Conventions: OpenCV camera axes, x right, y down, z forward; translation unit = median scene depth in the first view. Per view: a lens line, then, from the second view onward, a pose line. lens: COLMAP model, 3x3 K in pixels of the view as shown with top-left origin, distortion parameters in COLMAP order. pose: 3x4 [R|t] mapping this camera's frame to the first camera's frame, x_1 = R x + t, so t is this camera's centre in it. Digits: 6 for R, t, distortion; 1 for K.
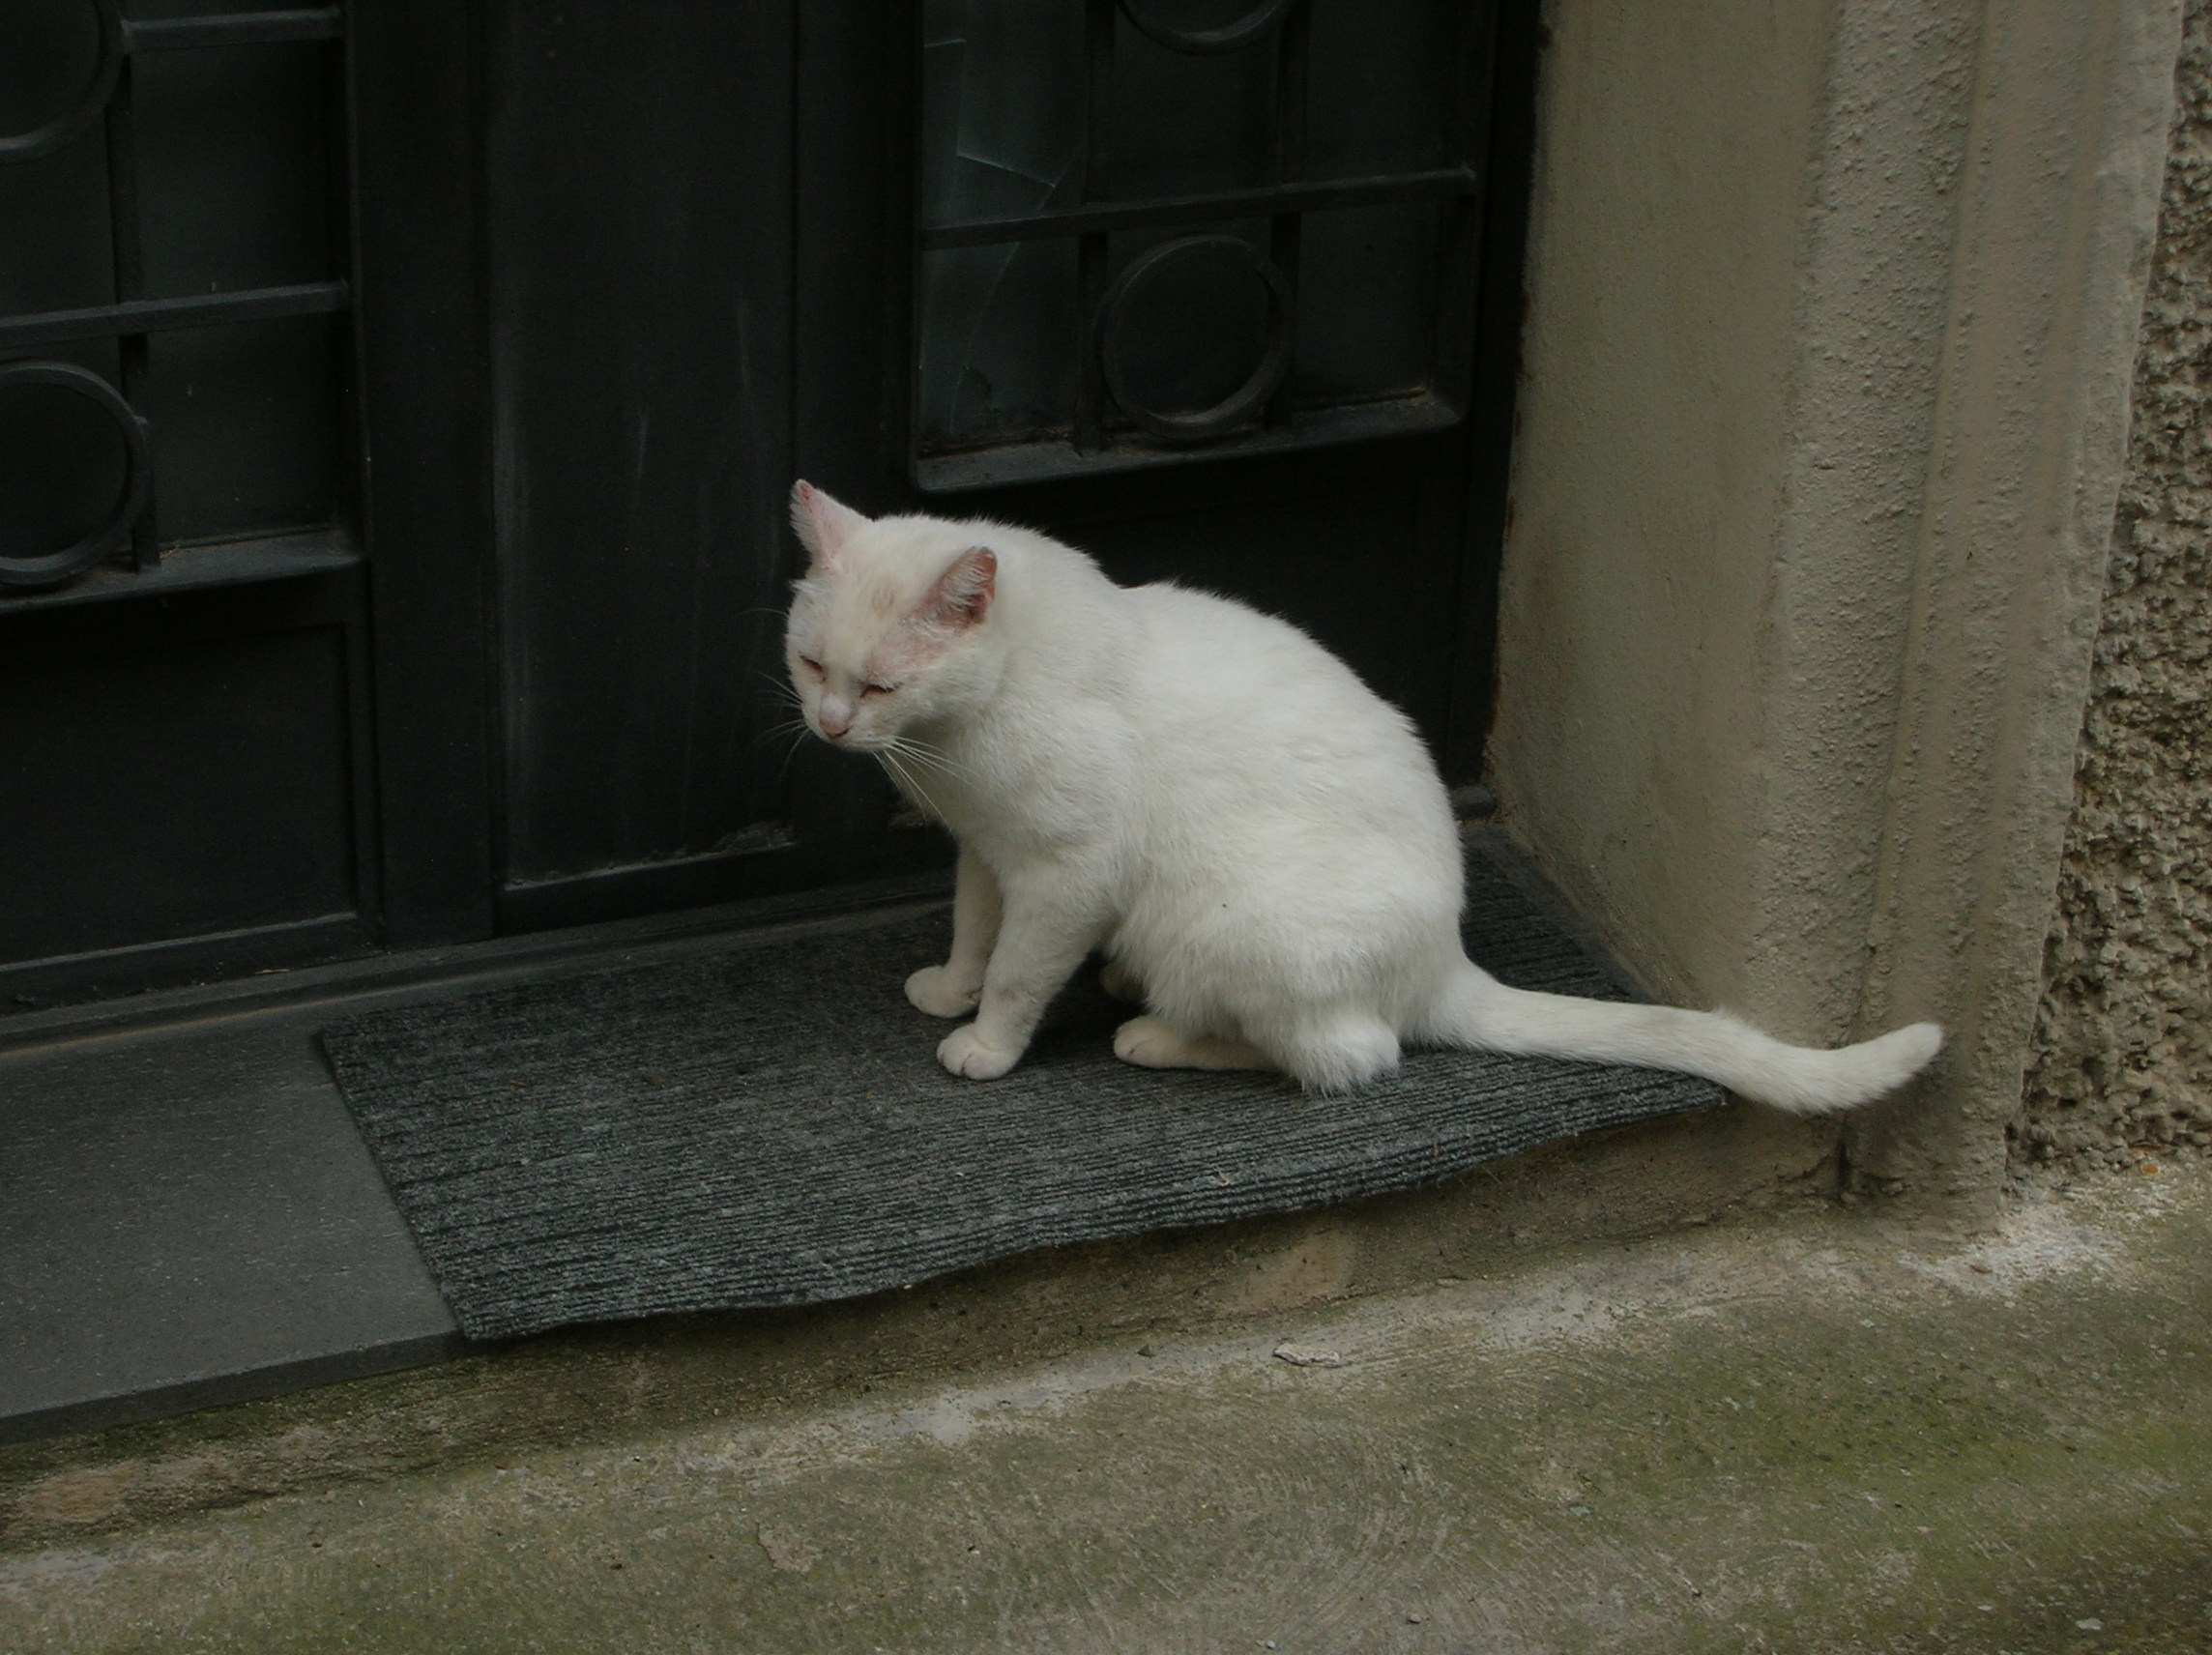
lens RADIAL K [[4337.5, 0, 1098.8], [0, 4337.5, 795.7], [0, 0, 1]] dist [-0.095817, 0.000000]
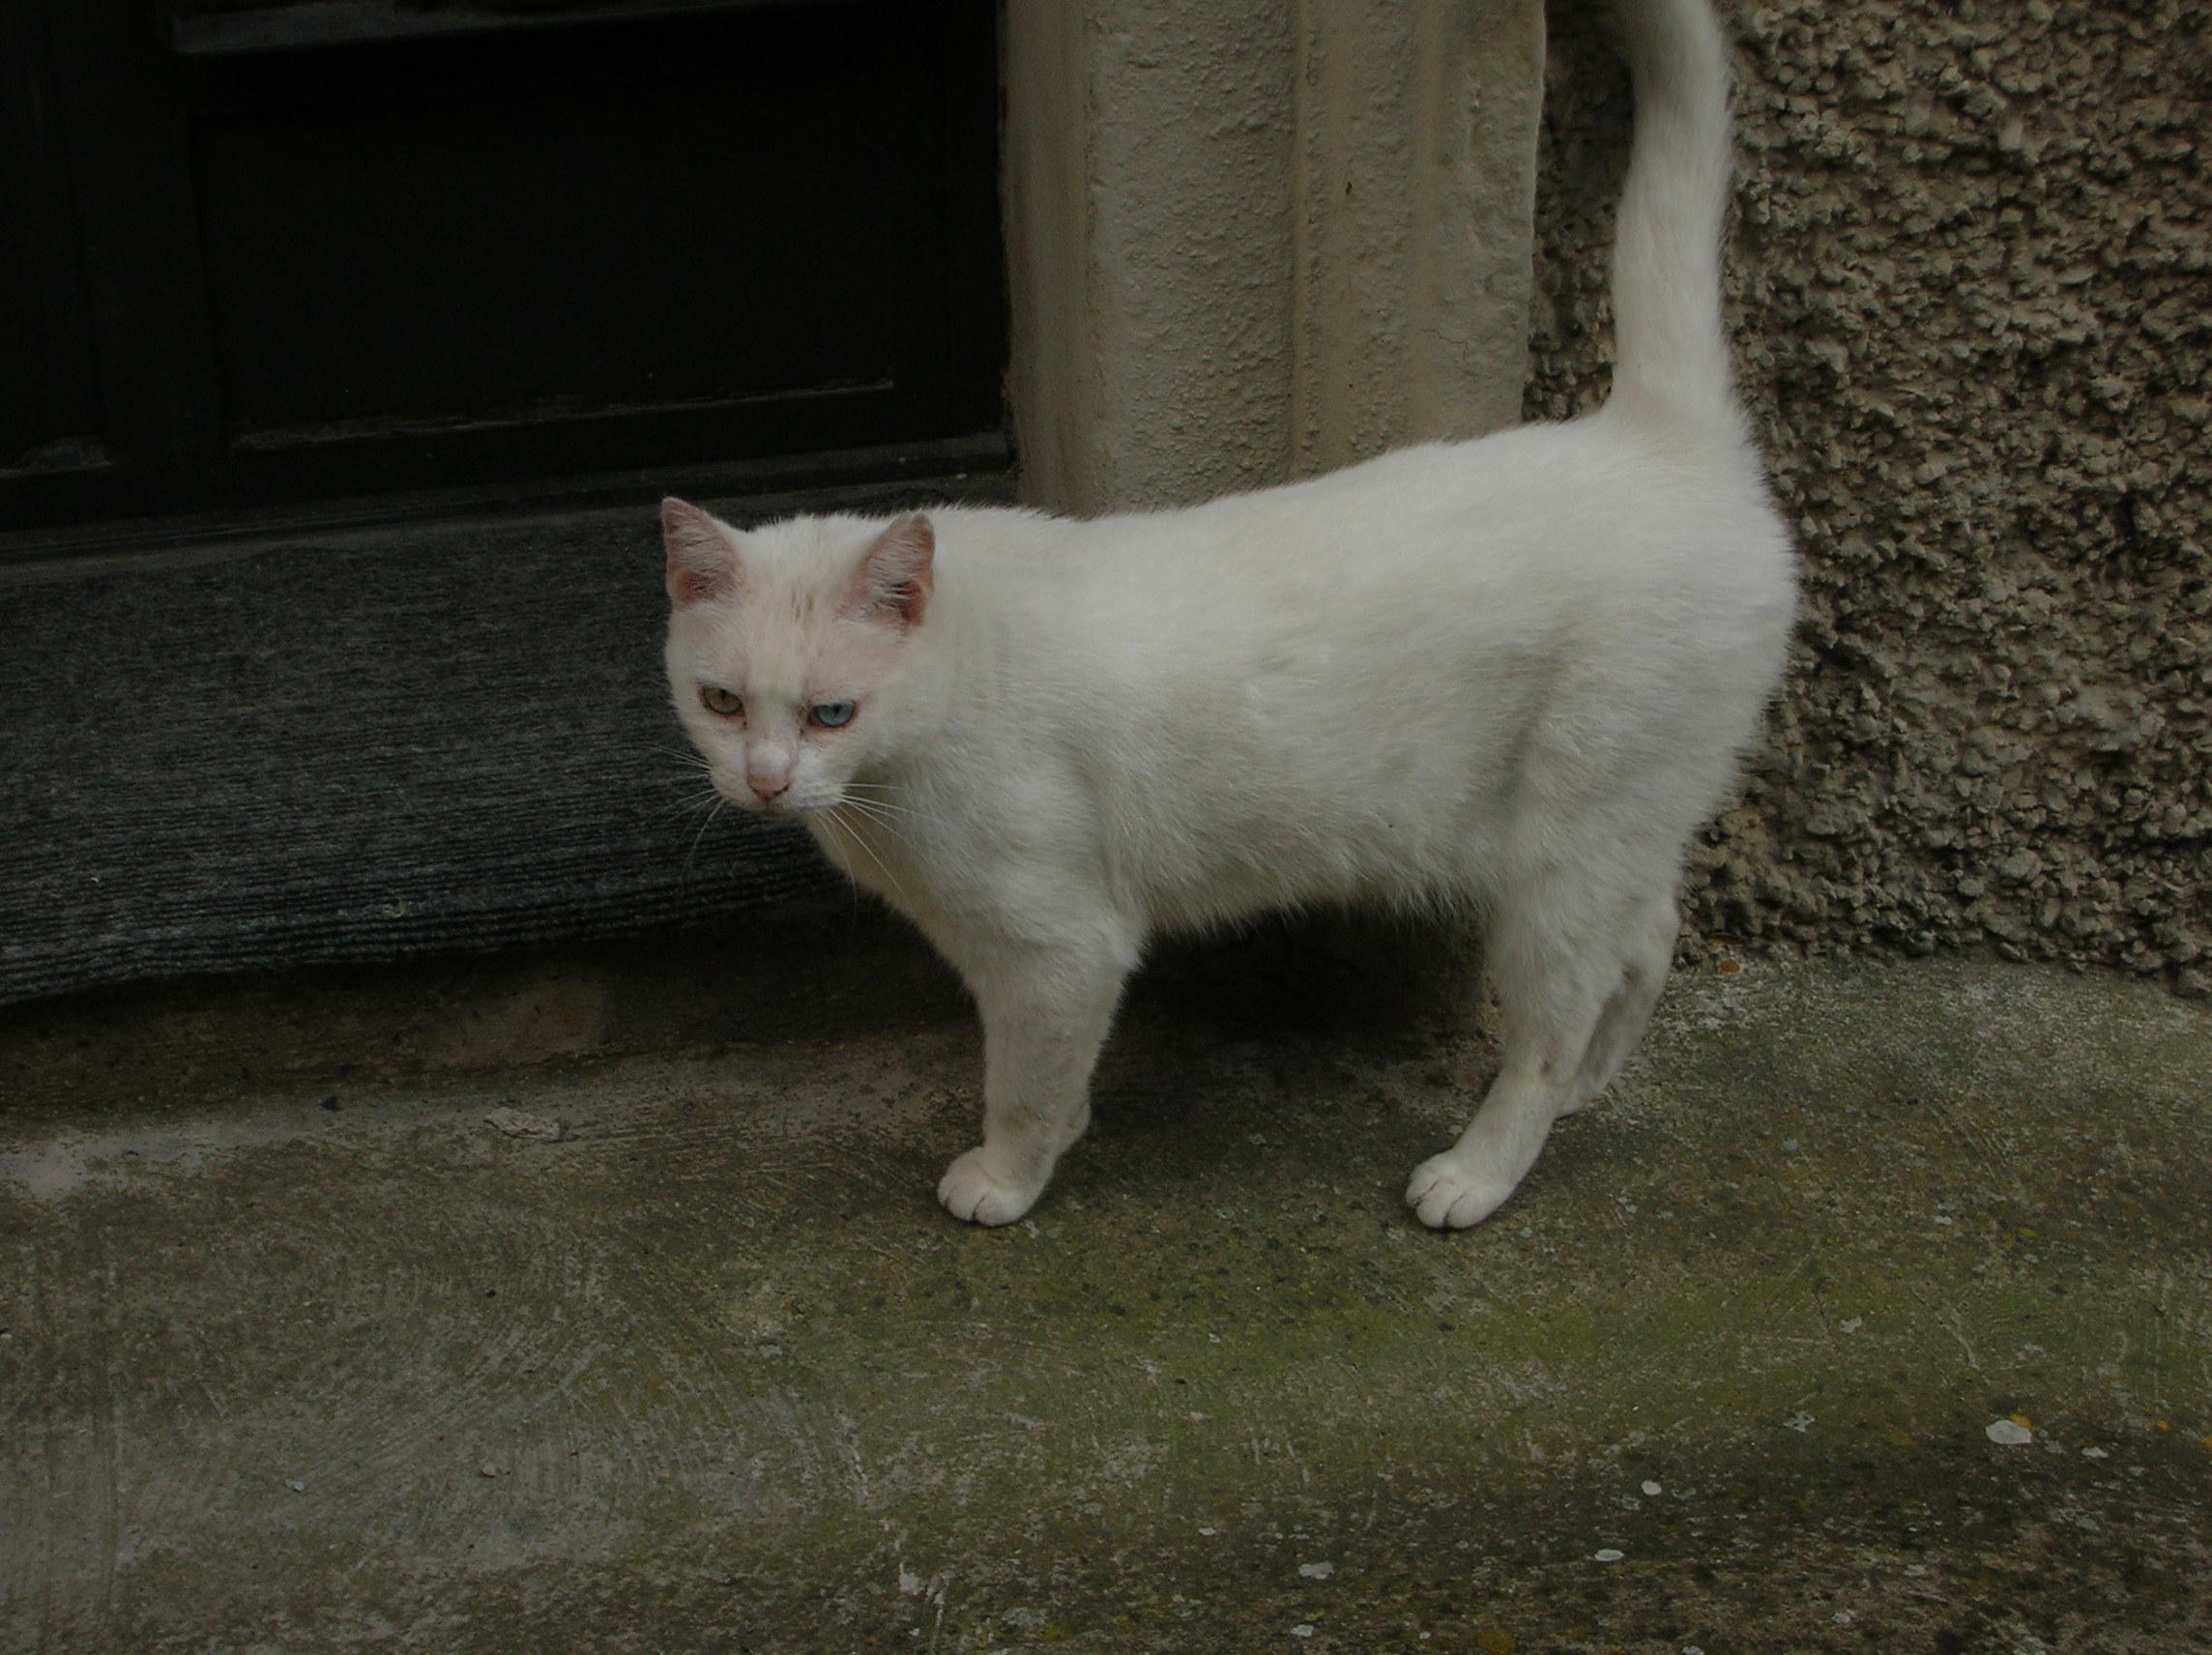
lens RADIAL K [[4337.5, 0, 1110.2], [0, 4337.5, 798.1], [0, 0, 1]] dist [-0.095817, 0.000000]
pose [[0.979021, 0.071970, -0.190624, 0.312963], [-0.050701, 0.992164, 0.114195, -0.033052], [0.197348, -0.102135, 0.974998, 0.222682]]
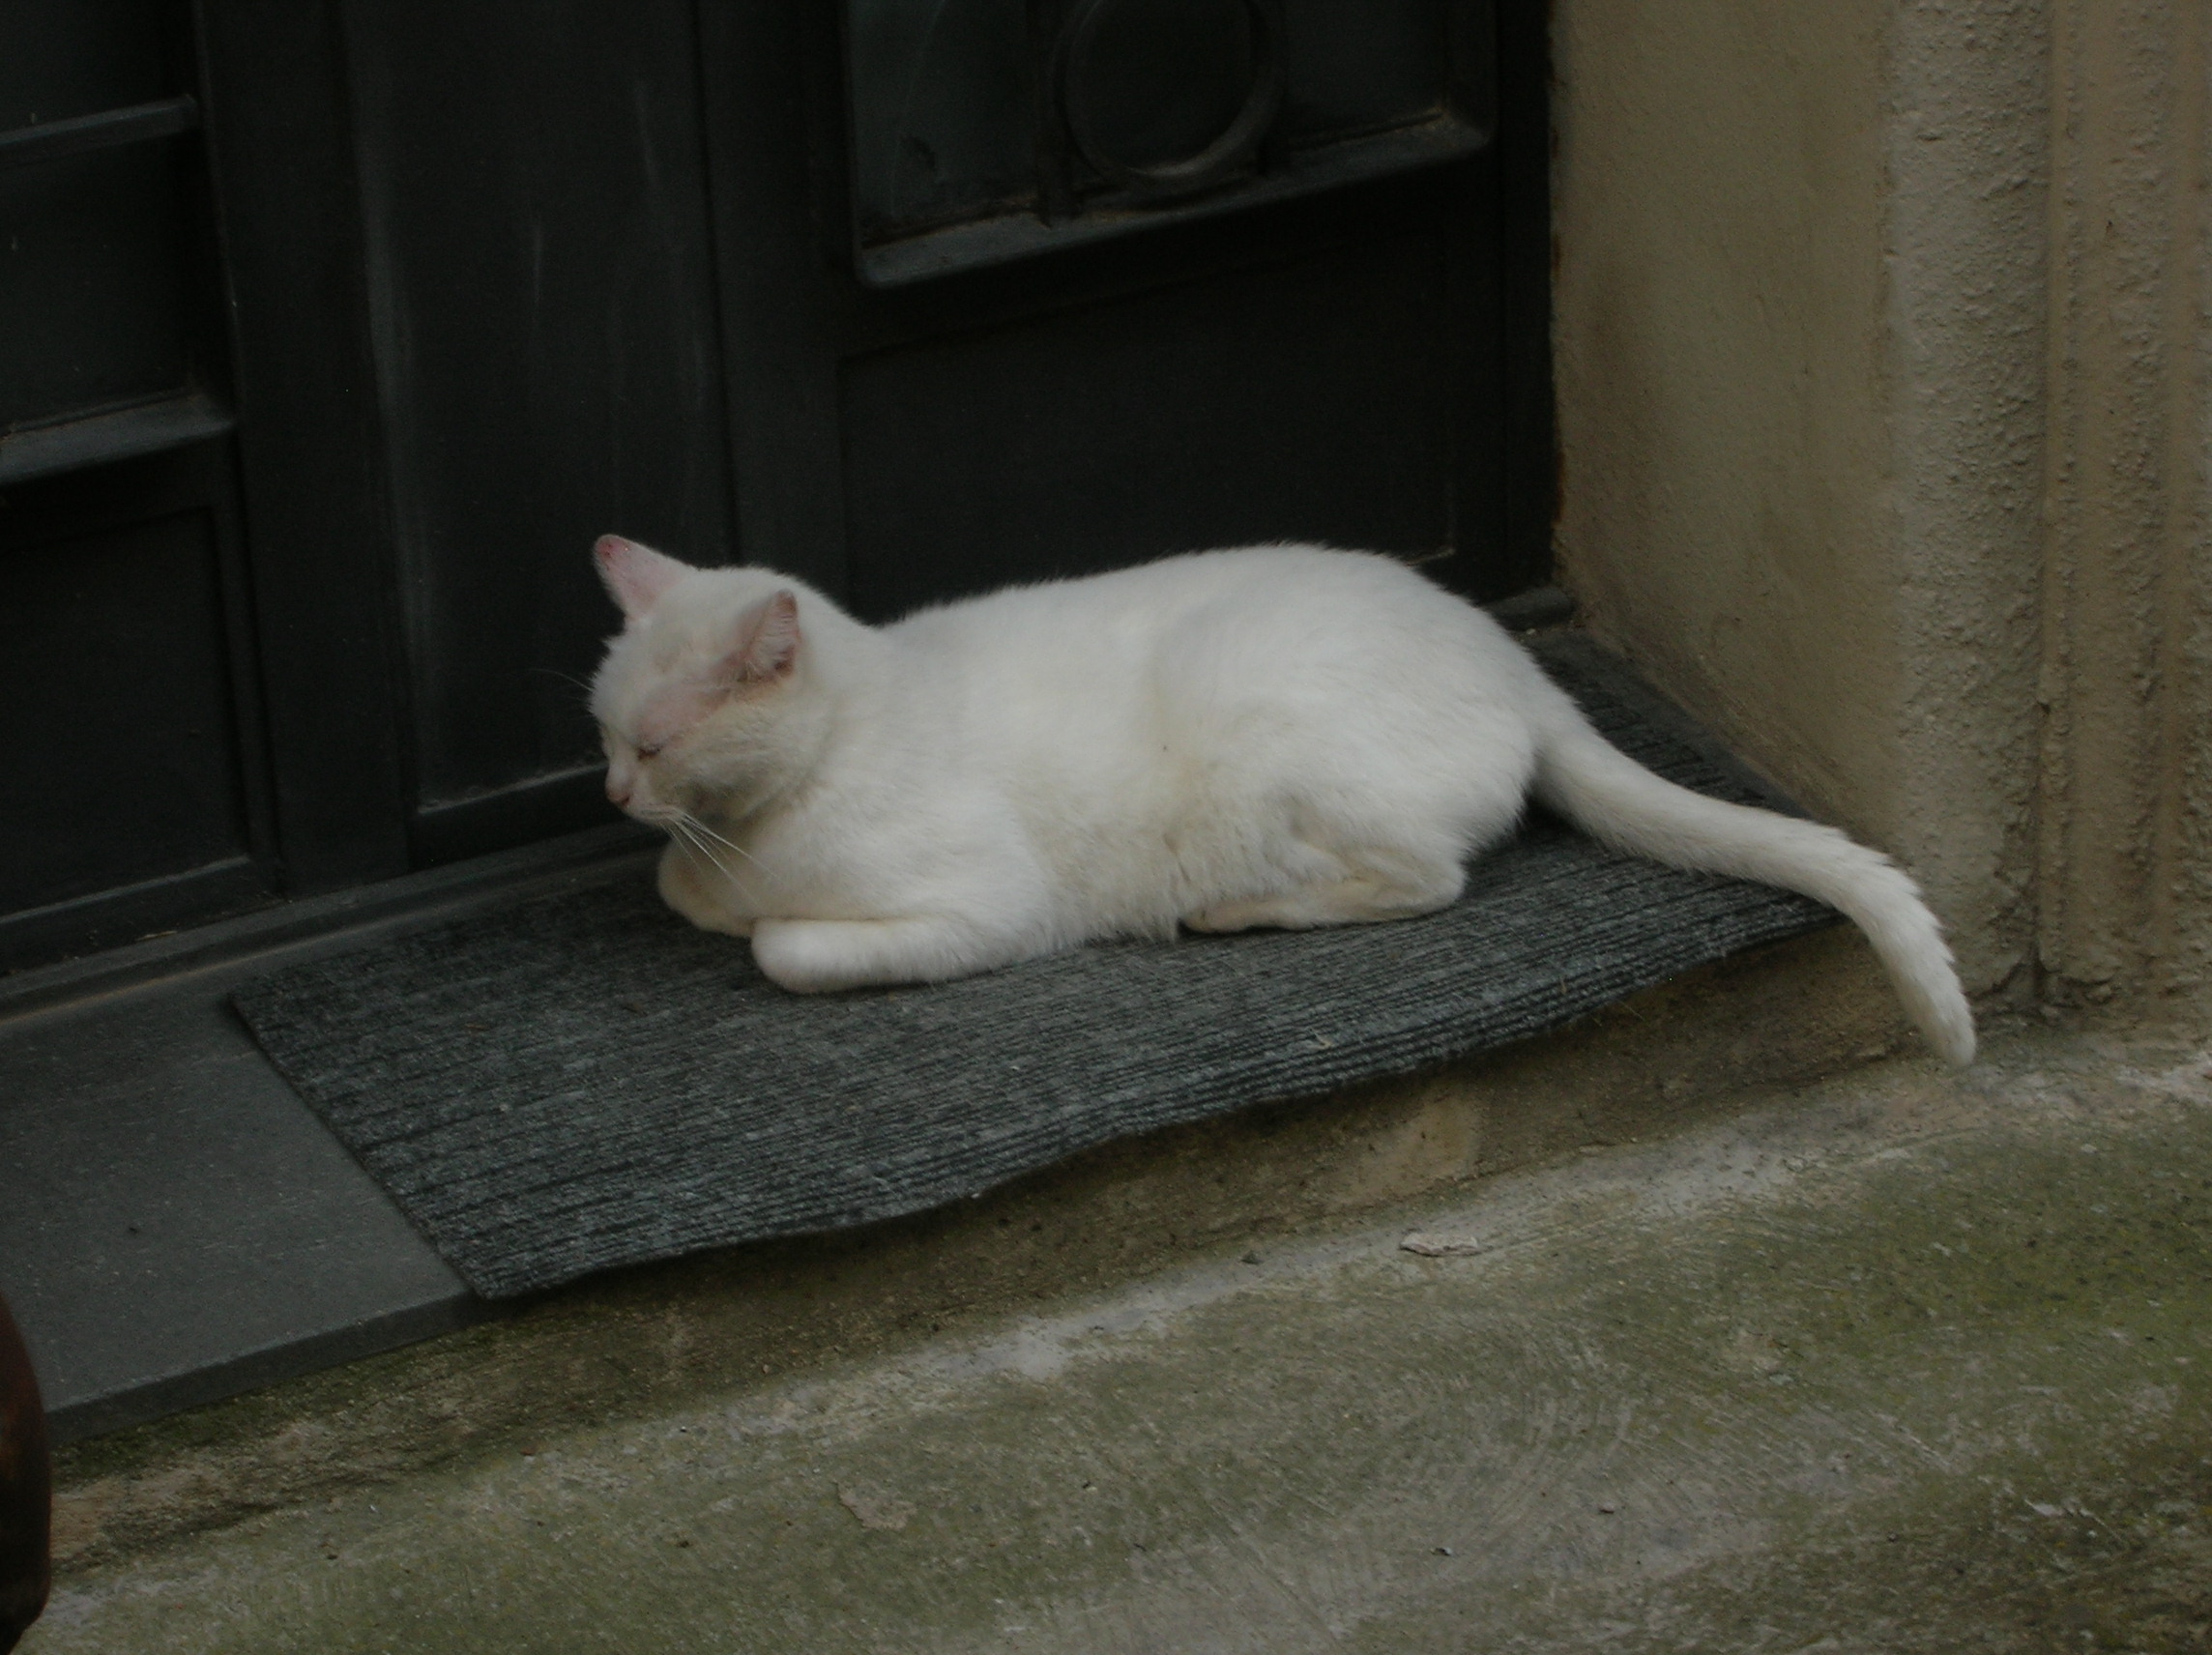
lens RADIAL K [[6501.2, 0, 1111.1], [0, 6501.2, 814.1], [0, 0, 1]] dist [-0.027535, 0.000000]
pose [[0.993427, -0.106353, 0.042320, -0.061047], [0.106960, 0.994187, -0.012352, 0.054608], [-0.040761, 0.016797, 0.999028, -0.272420]]
